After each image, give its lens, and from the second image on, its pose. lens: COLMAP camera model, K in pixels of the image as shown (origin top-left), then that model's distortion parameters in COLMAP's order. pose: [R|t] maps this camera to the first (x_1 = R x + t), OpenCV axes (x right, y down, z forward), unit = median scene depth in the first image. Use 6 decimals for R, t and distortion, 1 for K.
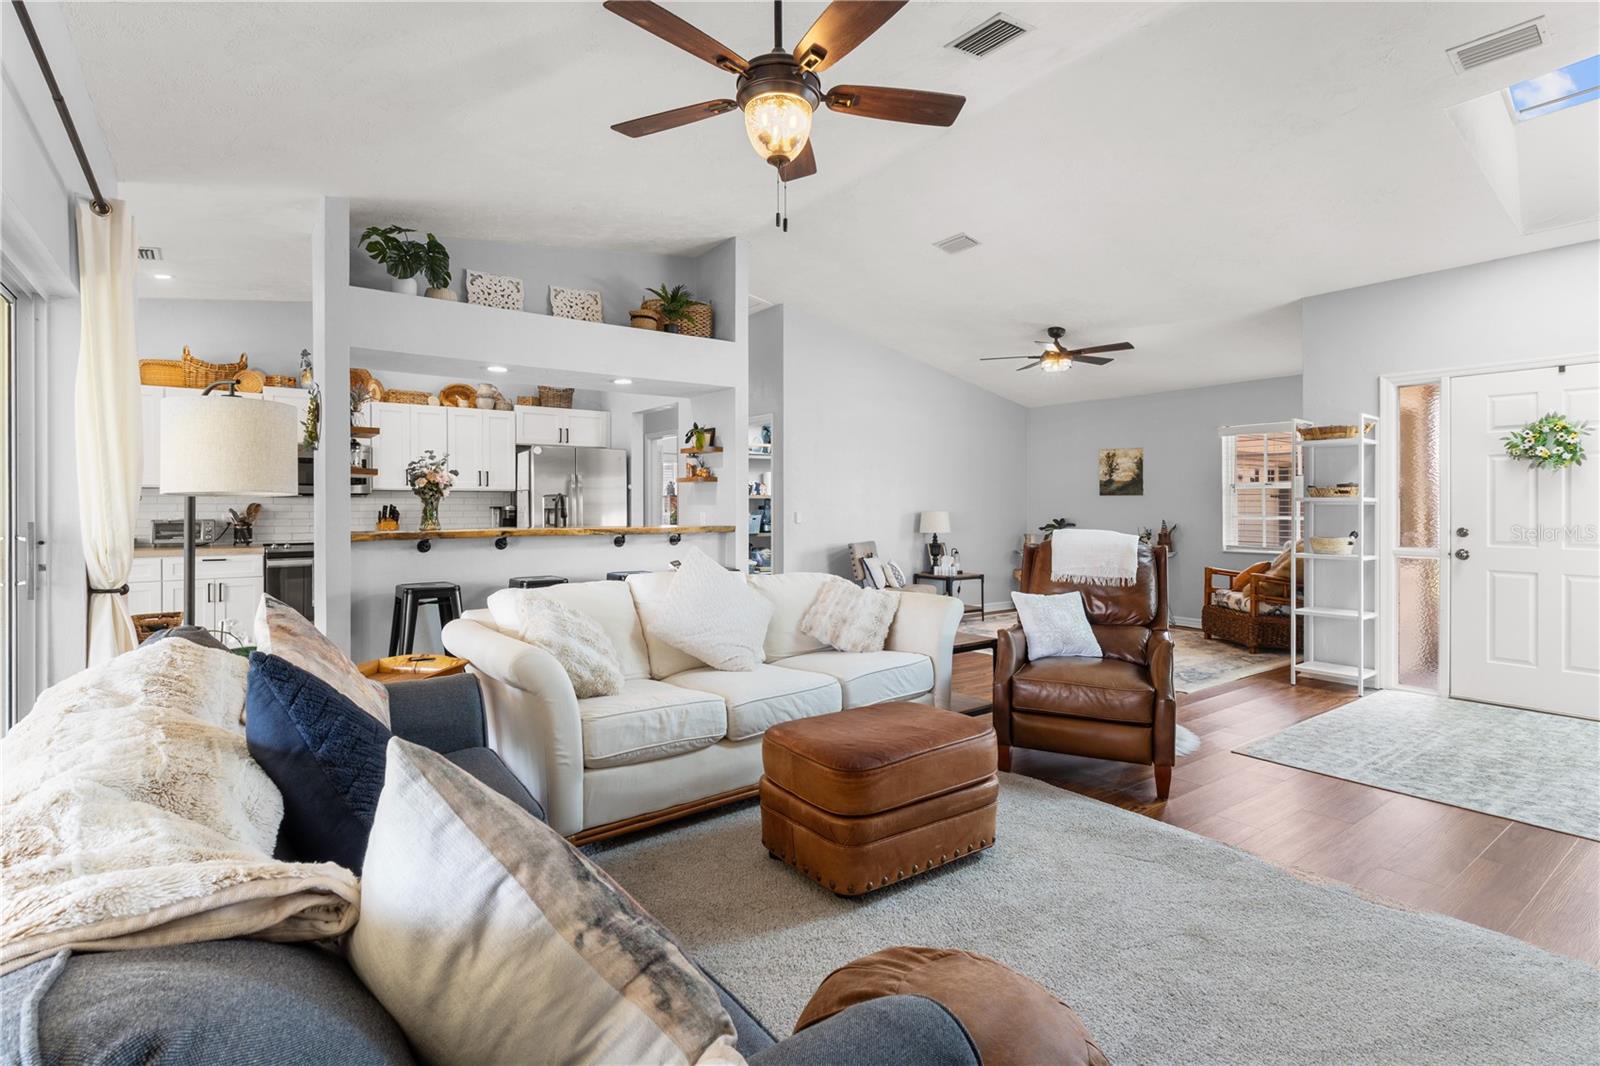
lens RADIAL K [[760.8, 0, 789.1], [0, 760.8, 507.6], [0, 0, 1]] dist [-0.000719, -0.001069]
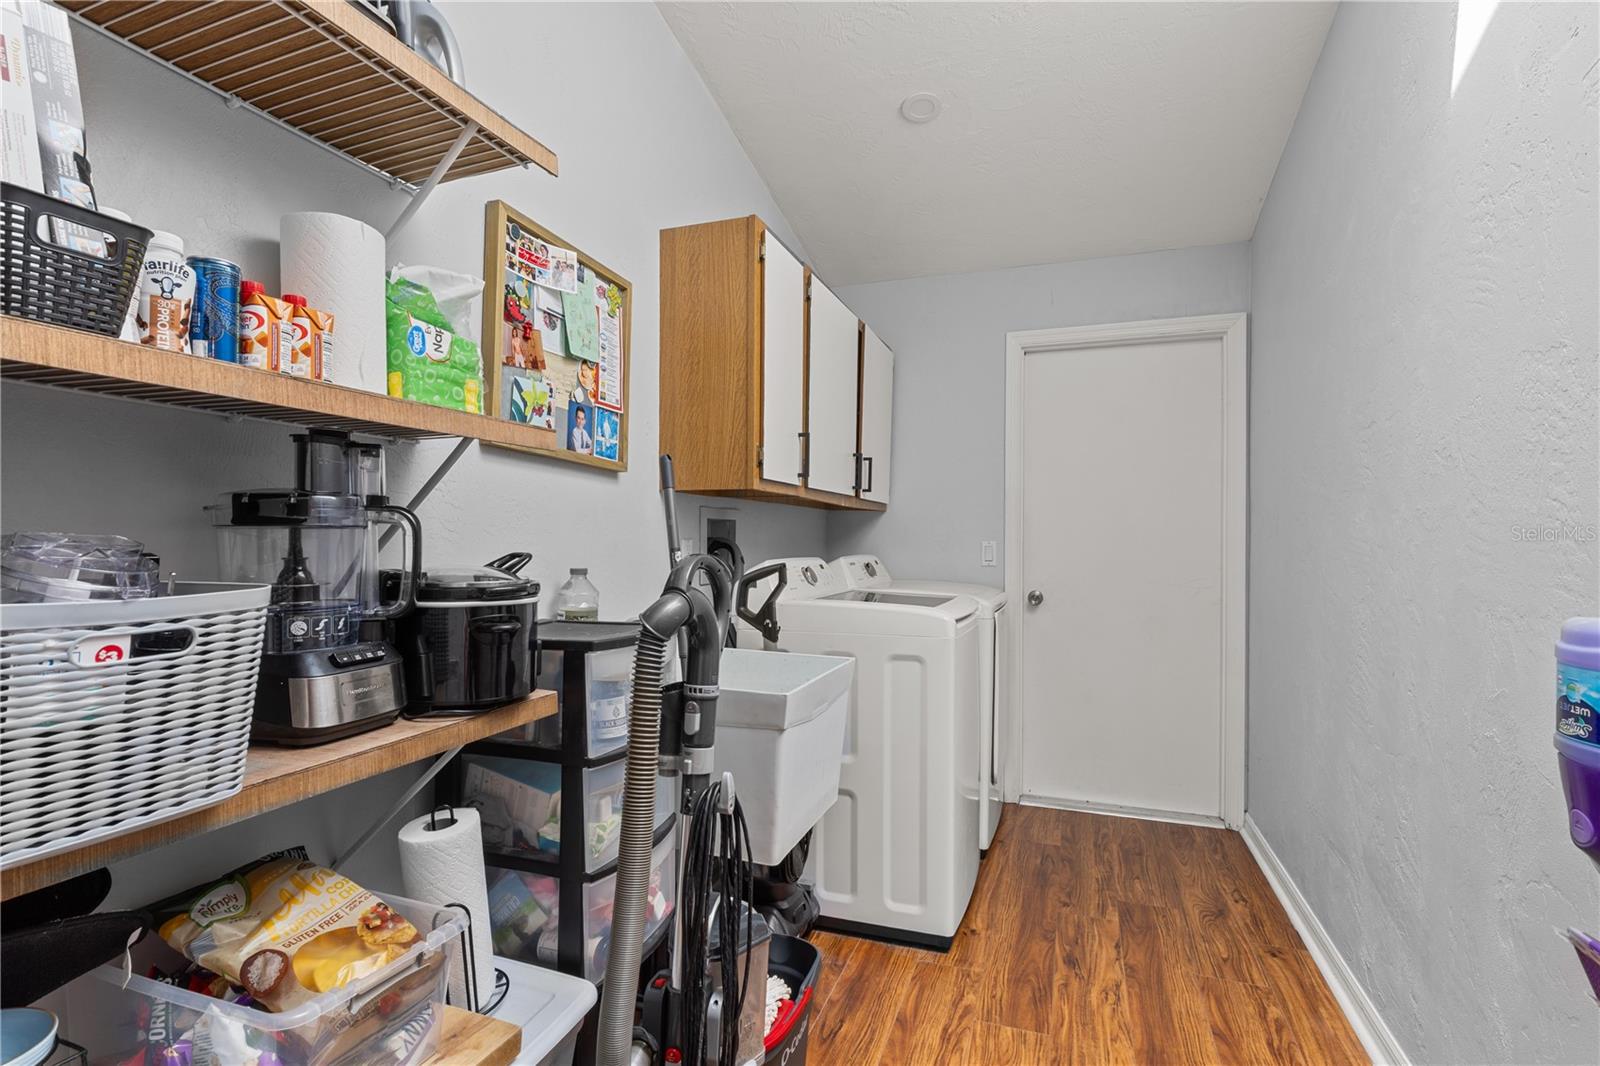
lens RADIAL K [[760.8, 0, 795.0], [0, 760.8, 538.9], [0, 0, 1]] dist [-0.000719, -0.001069]
pose [[0.839249, 0.000277, 0.543747, -0.032219], [0.002352, 0.999989, -0.004139, 0.005410], [-0.543742, 0.004752, 0.839239, 0.877752]]
